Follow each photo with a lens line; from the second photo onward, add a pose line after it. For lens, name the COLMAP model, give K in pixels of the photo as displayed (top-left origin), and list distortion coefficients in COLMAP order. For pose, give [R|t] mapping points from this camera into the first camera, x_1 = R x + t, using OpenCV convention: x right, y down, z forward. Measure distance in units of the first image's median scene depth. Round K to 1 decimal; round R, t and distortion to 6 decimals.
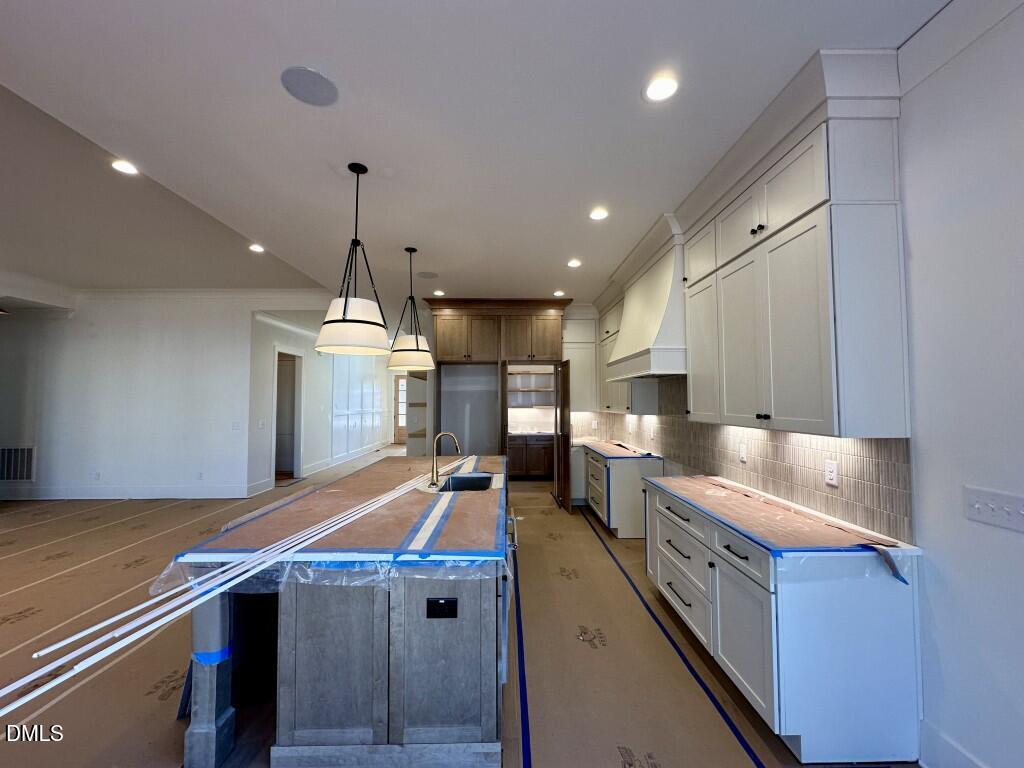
lens RADIAL K [[409.8, 0, 512.0], [0, 409.8, 384.0], [0, 0, 1]] dist [-0.000896, -0.000007]
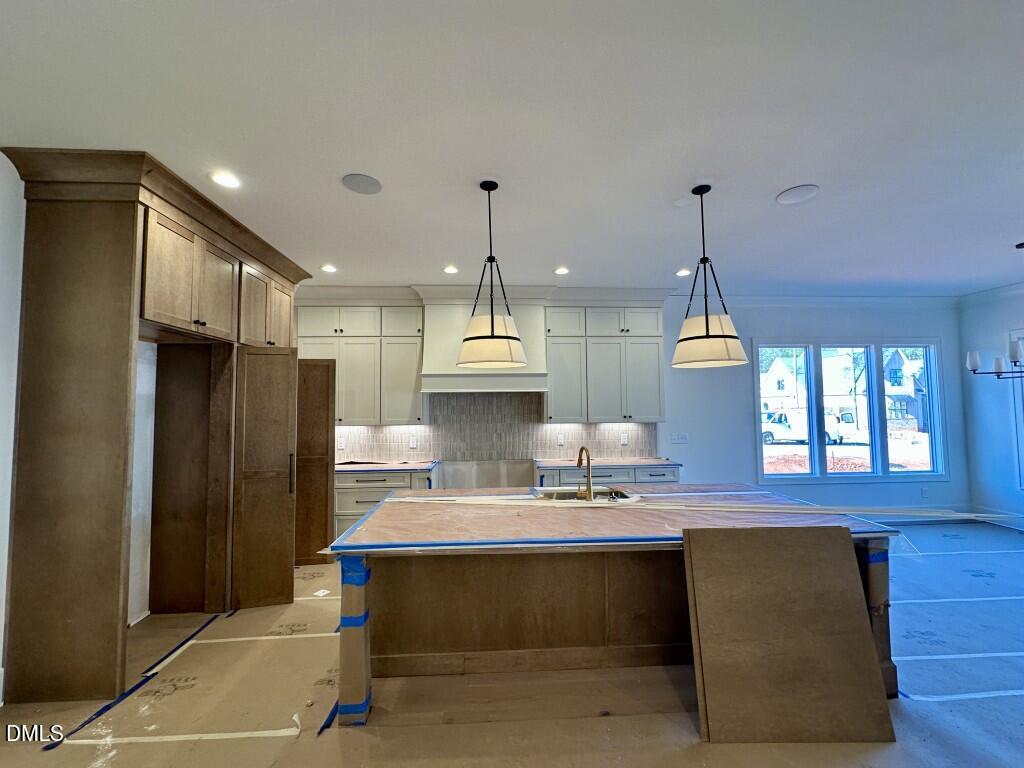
lens RADIAL K [[409.8, 0, 512.0], [0, 409.8, 384.0], [0, 0, 1]] dist [-0.000896, -0.000007]
pose [[-0.044307, 0.054224, 0.997545, -1.174833], [-0.030711, 0.997980, -0.055612, 0.034676], [-0.998546, -0.033099, -0.042552, 1.296507]]
